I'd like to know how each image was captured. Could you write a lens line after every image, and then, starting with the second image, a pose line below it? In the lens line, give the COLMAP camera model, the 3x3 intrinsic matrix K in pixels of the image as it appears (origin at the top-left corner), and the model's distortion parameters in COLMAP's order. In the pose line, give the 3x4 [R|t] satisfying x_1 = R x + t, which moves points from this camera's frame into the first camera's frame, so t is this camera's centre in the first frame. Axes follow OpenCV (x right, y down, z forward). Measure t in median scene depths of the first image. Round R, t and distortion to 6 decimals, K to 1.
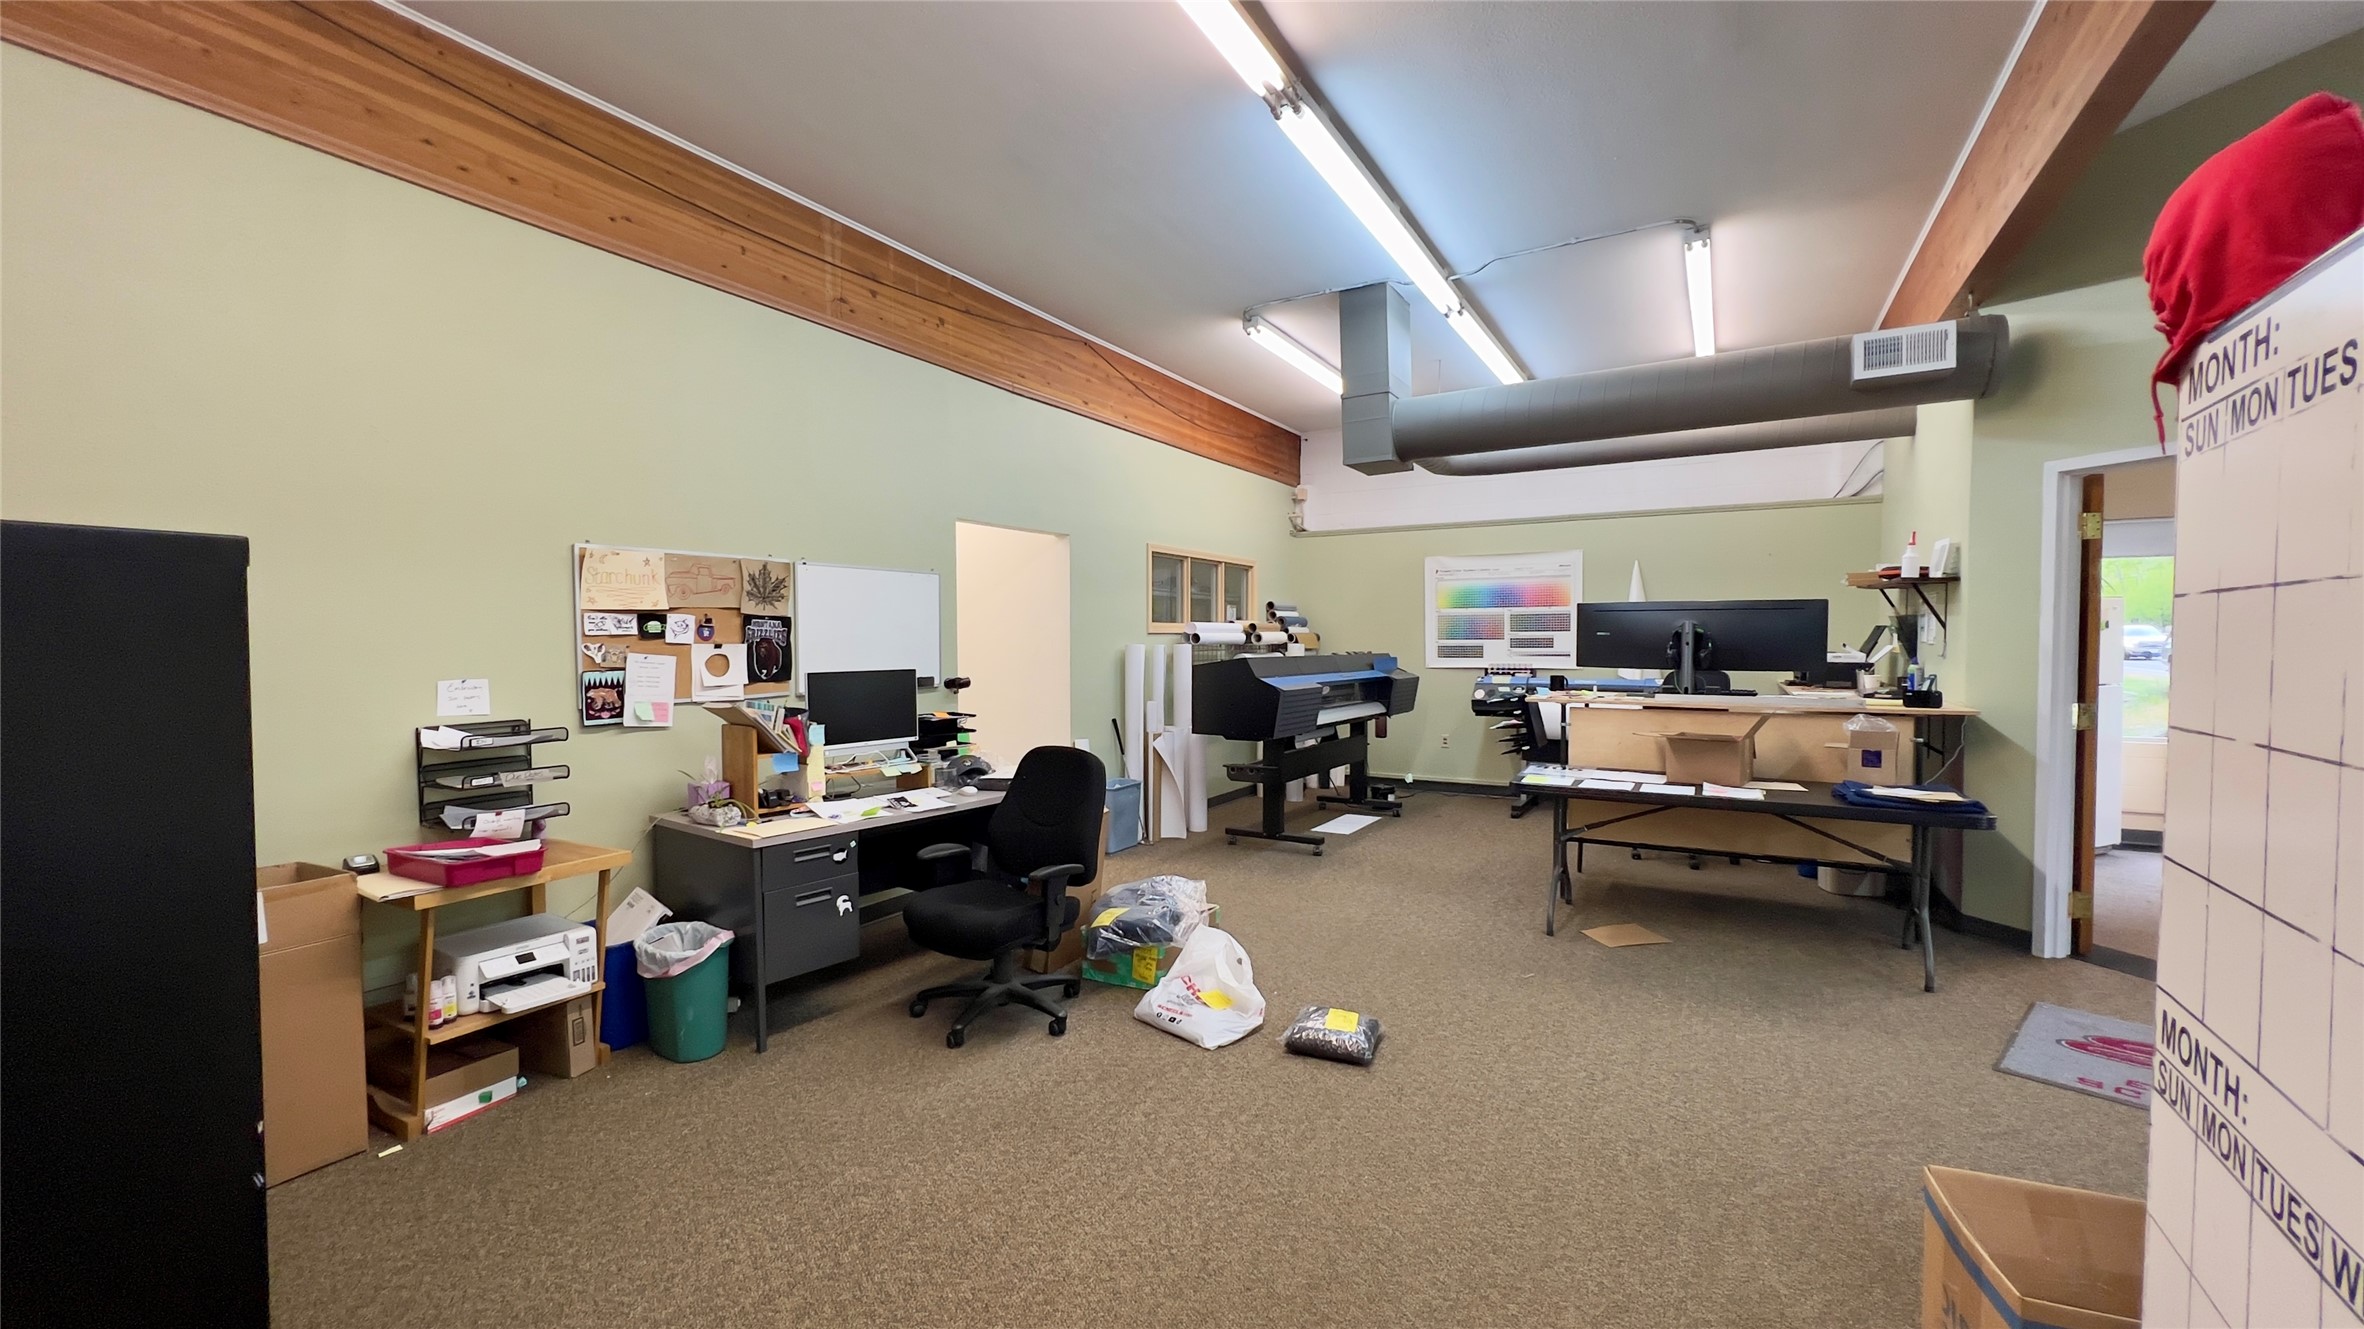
lens RADIAL K [[949.8, 0, 1180.3], [0, 949.8, 666.6], [0, 0, 1]] dist [-0.001341, 0.000341]
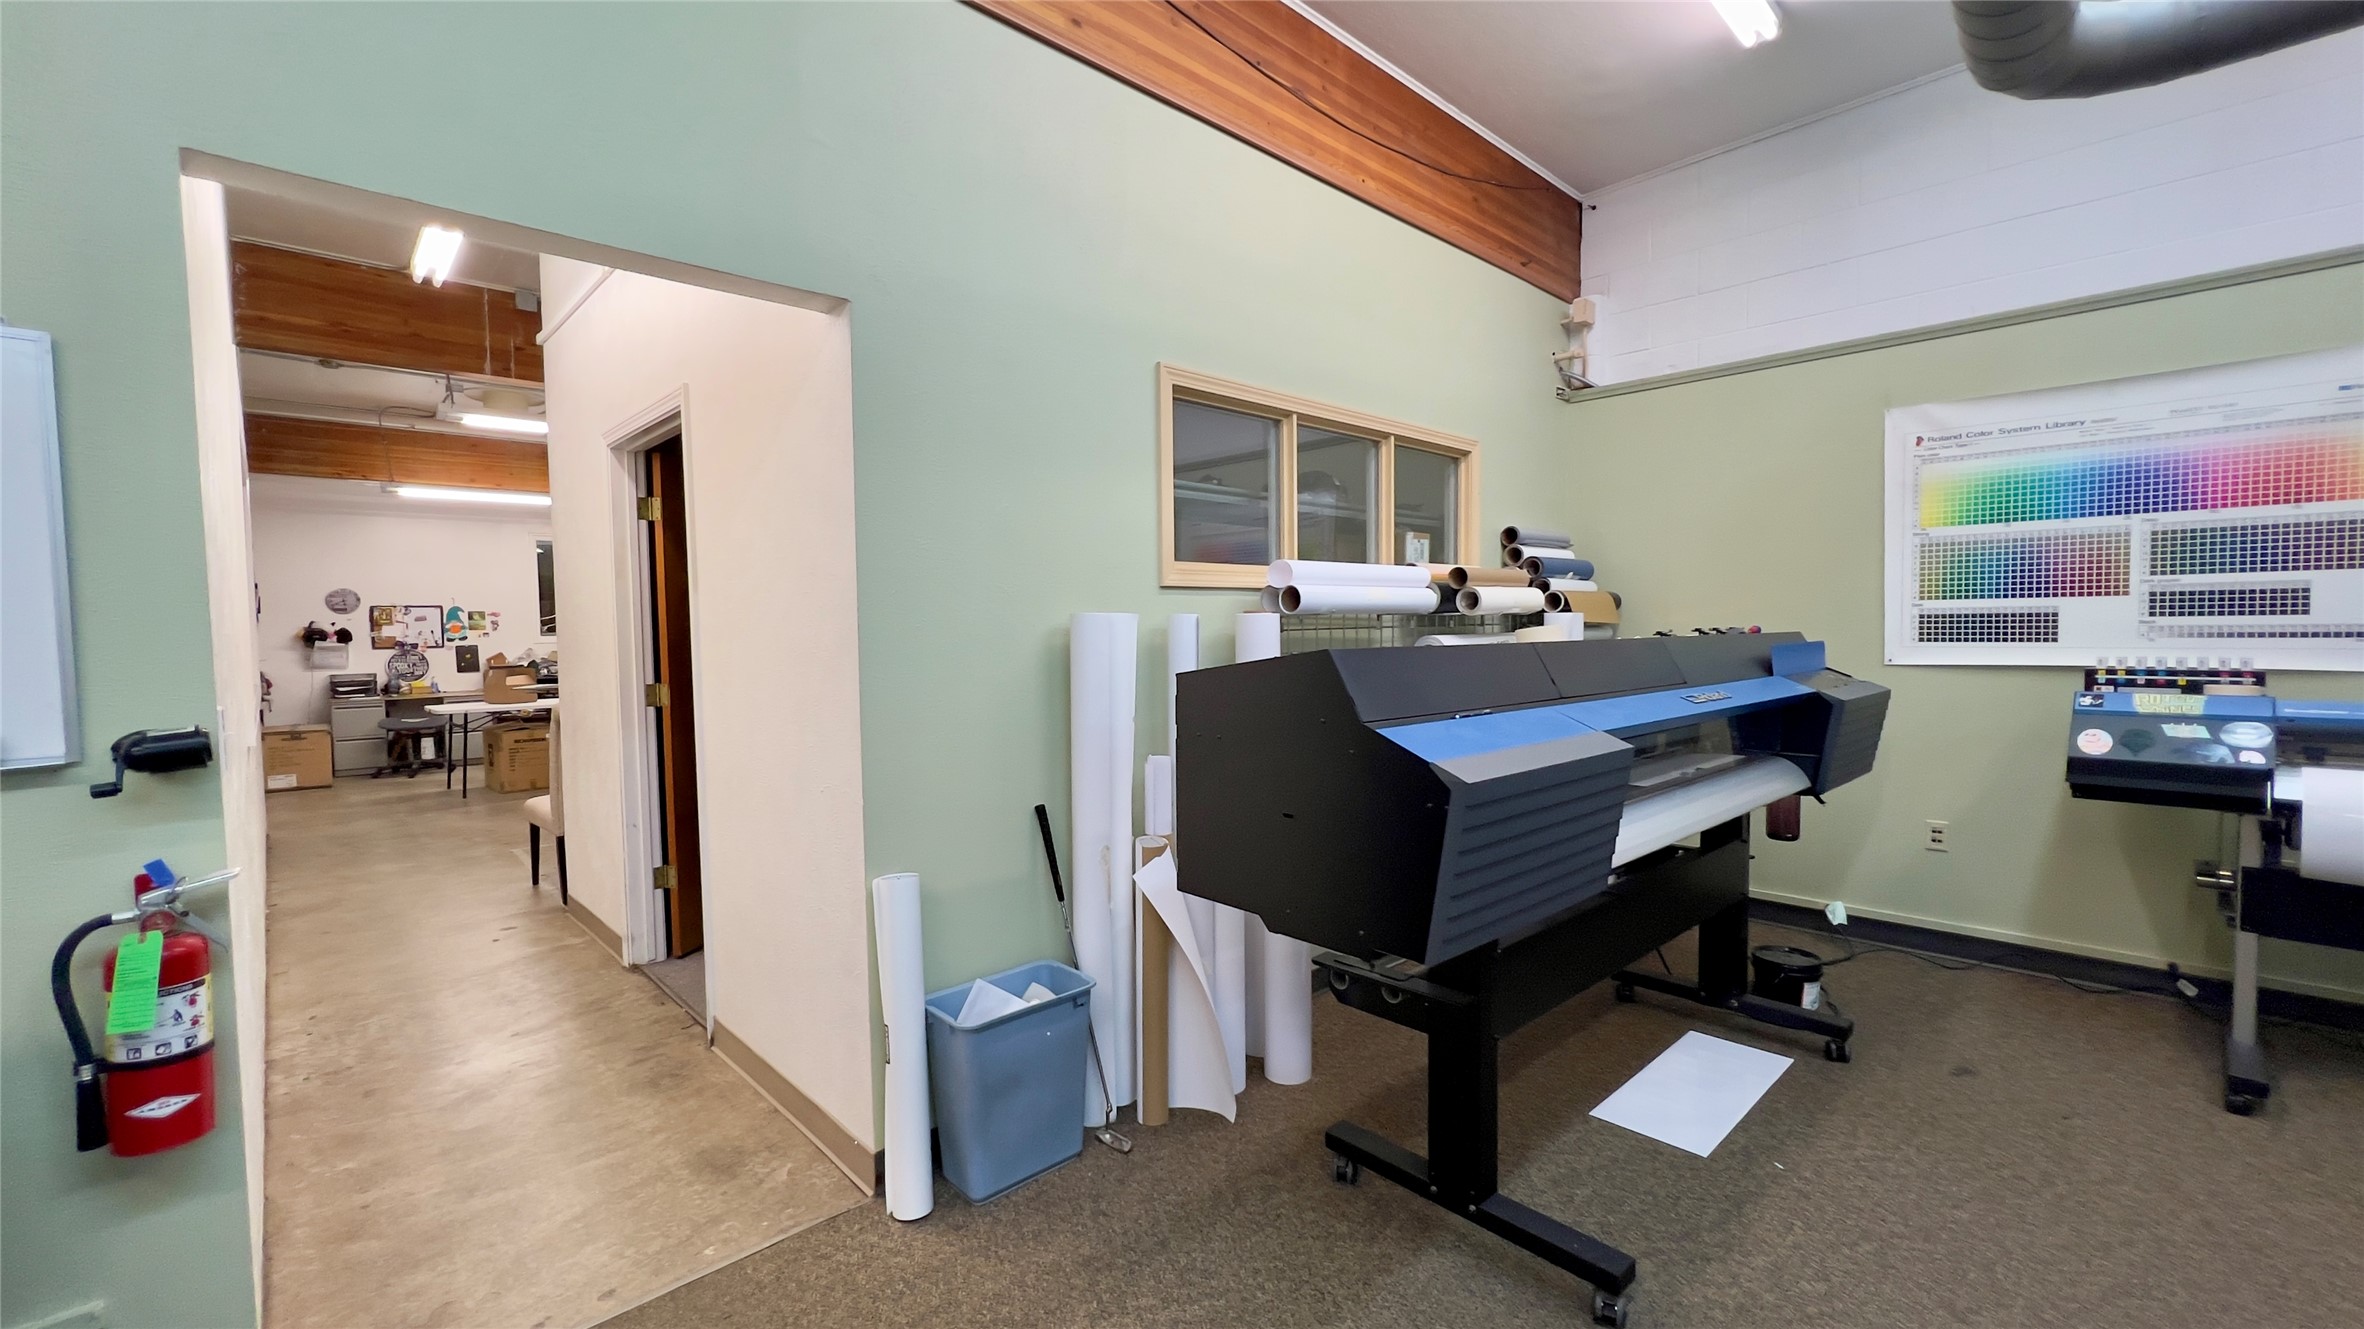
lens RADIAL K [[949.8, 0, 1180.3], [0, 949.8, 666.6], [0, 0, 1]] dist [-0.001341, 0.000341]
pose [[0.958617, 0.004084, -0.284668, 0.077908], [0.001393, 0.999818, 0.019034, -0.007352], [0.284694, -0.018643, 0.958437, 0.527825]]
